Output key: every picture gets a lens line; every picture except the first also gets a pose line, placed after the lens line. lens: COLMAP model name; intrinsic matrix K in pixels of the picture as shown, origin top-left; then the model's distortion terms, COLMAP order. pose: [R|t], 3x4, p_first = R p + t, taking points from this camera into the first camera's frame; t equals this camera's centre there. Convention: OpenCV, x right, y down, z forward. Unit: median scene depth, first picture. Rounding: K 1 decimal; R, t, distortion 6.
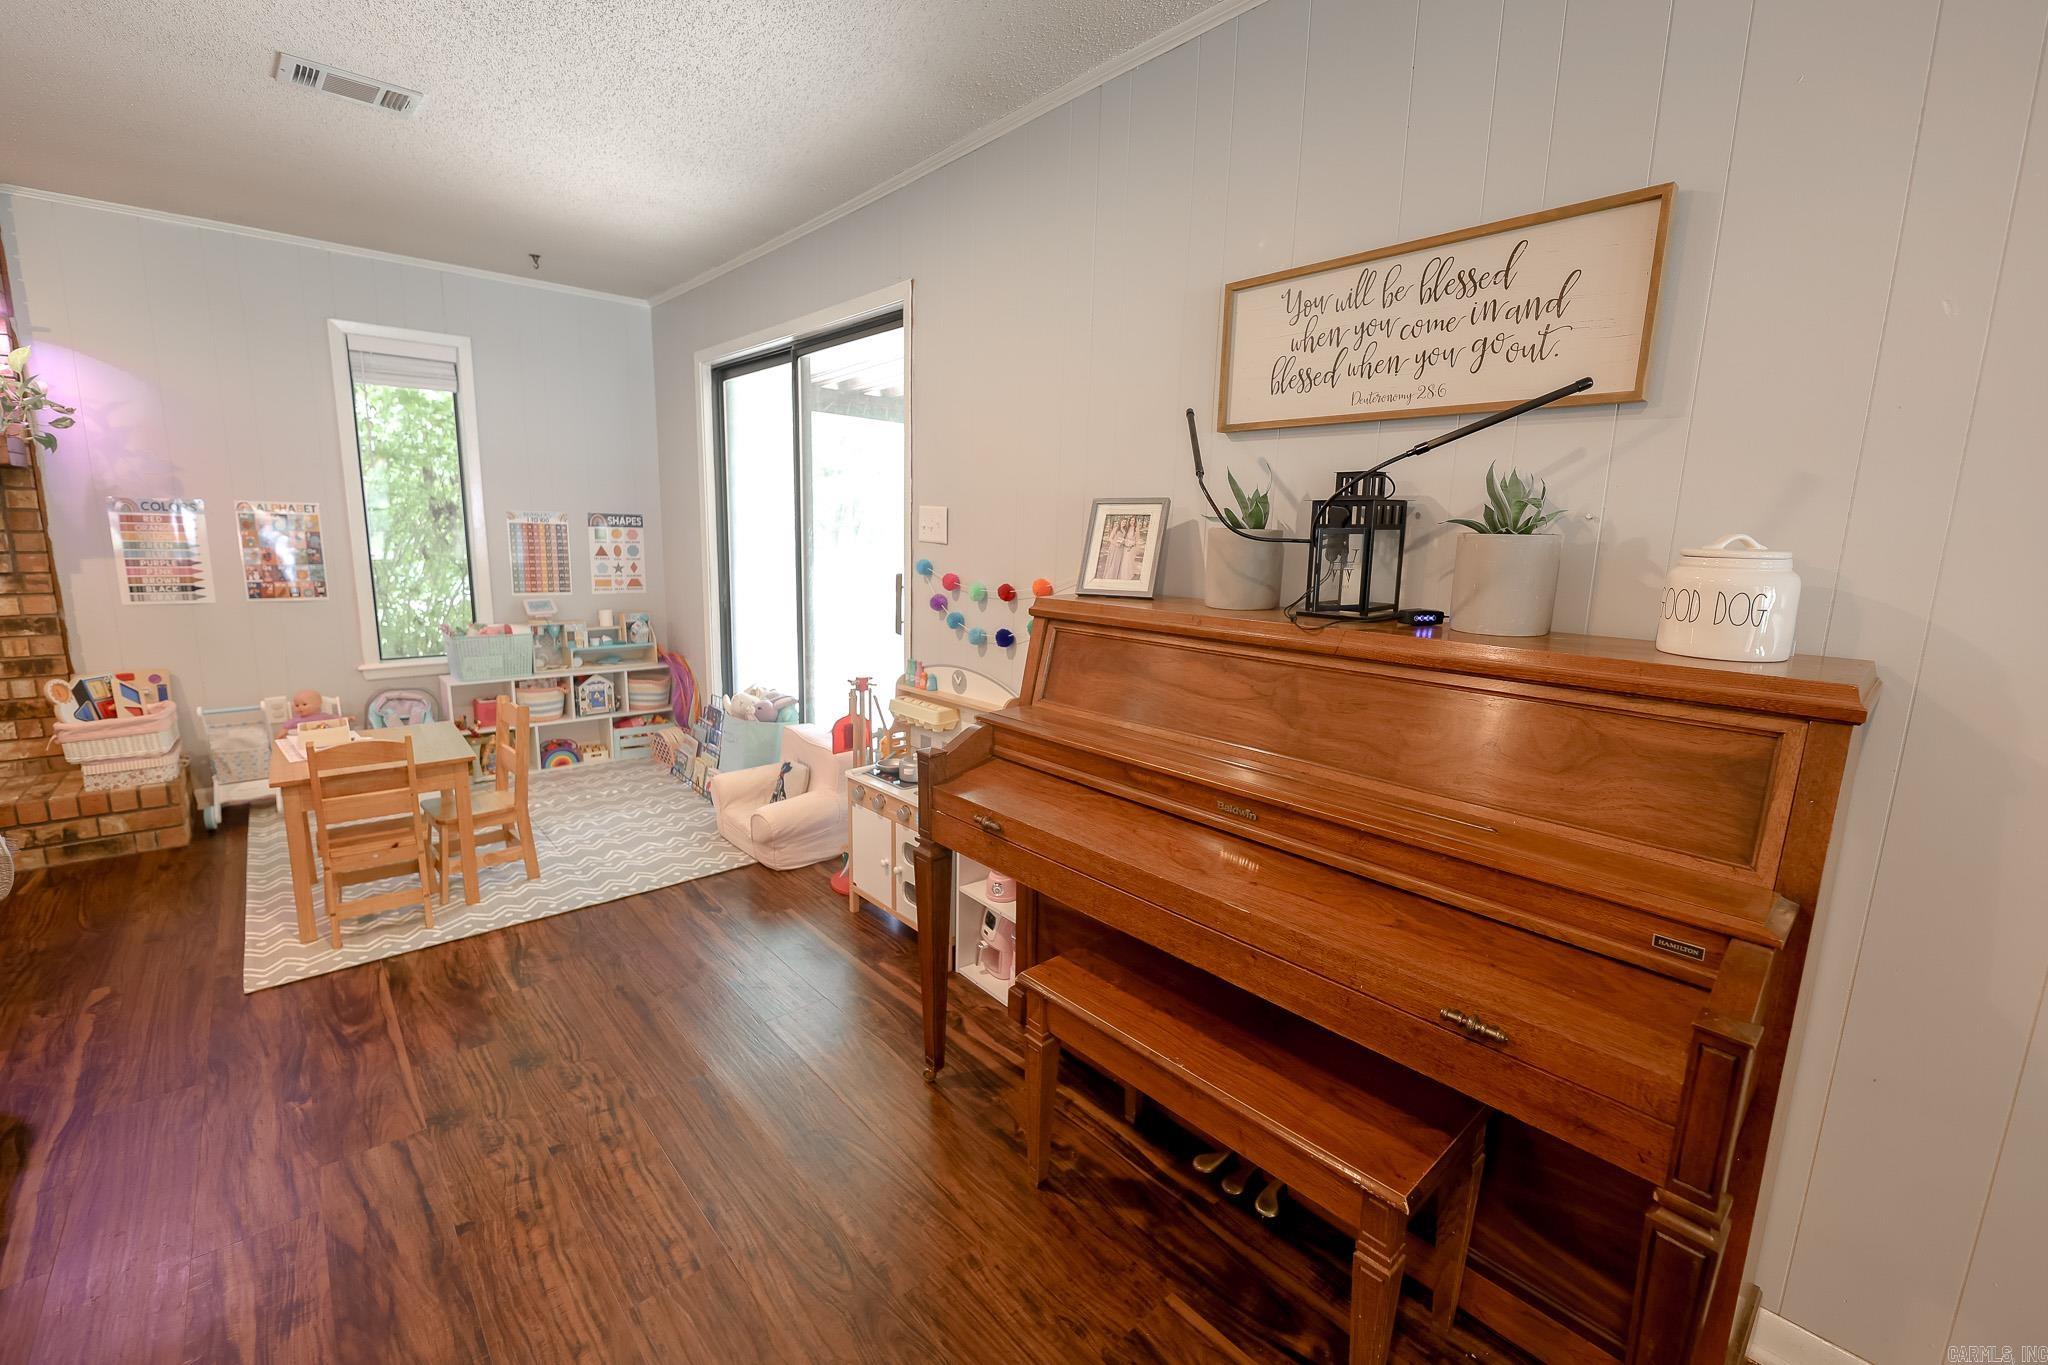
lens RADIAL K [[820.7, 0, 1056.4], [0, 820.7, 669.8], [0, 0, 1]] dist [-0.002394, -0.002291]
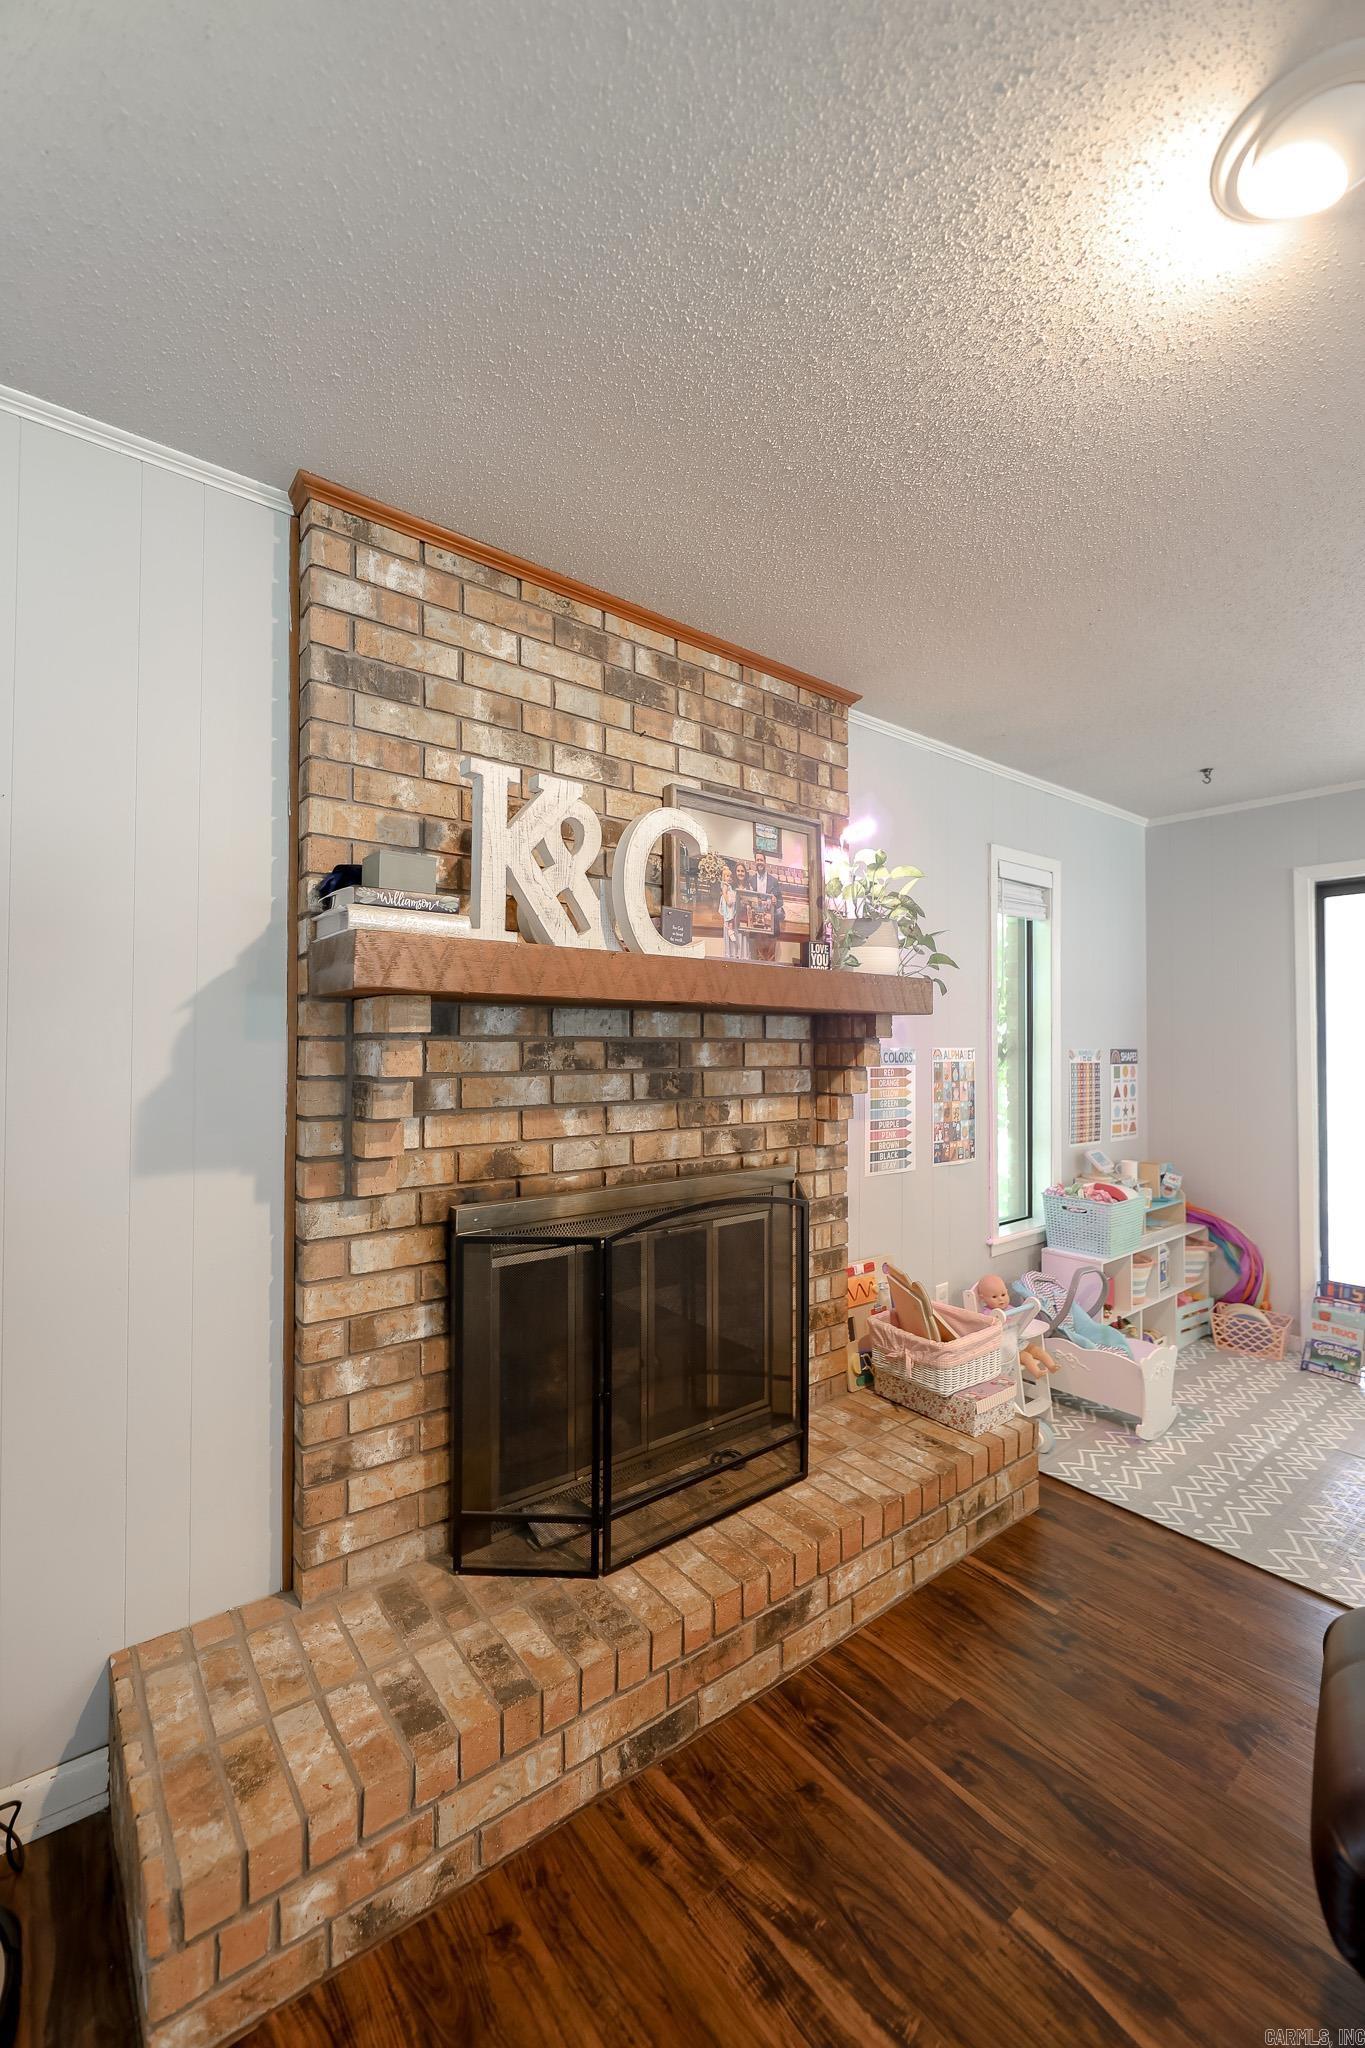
lens RADIAL K [[820.7, 0, 683.8], [0, 820.7, 1031.0], [0, 0, 1]] dist [-0.002394, -0.002291]
pose [[0.996497, -0.024723, -0.079887, -1.484467], [0.010117, 0.983923, -0.178308, -0.092437], [0.083011, 0.176875, 0.980727, 0.166040]]
